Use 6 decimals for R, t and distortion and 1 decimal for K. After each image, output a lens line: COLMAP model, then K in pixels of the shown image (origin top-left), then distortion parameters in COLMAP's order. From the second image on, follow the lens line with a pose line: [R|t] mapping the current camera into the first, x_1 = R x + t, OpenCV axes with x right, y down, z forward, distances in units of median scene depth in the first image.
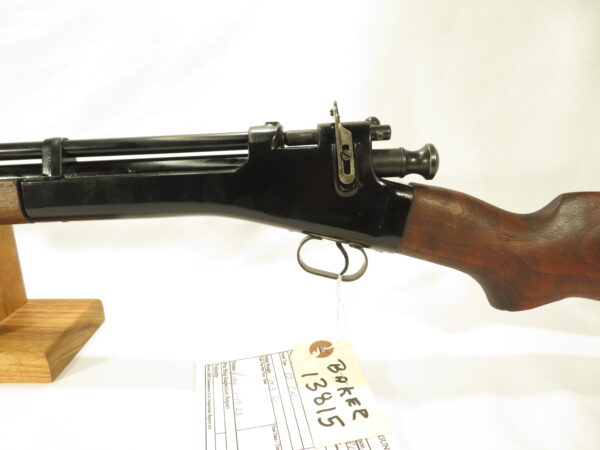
lens RADIAL K [[412.4, 0, 303.1], [0, 412.4, 211.6], [0, 0, 1]] dist [-0.056845, 0.002498]
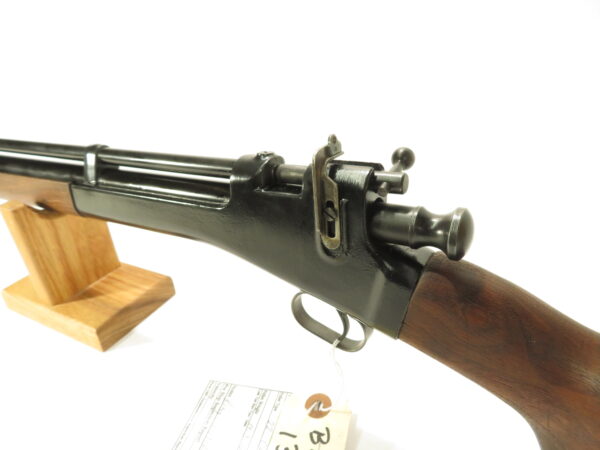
lens RADIAL K [[412.4, 0, 303.1], [0, 412.4, 211.6], [0, 0, 1]] dist [-0.056845, 0.002498]
pose [[0.878620, 0.158184, -0.450561, 0.357653], [-0.066839, 0.974990, 0.211961, -0.266387], [0.472821, -0.156118, 0.867218, 0.297175]]
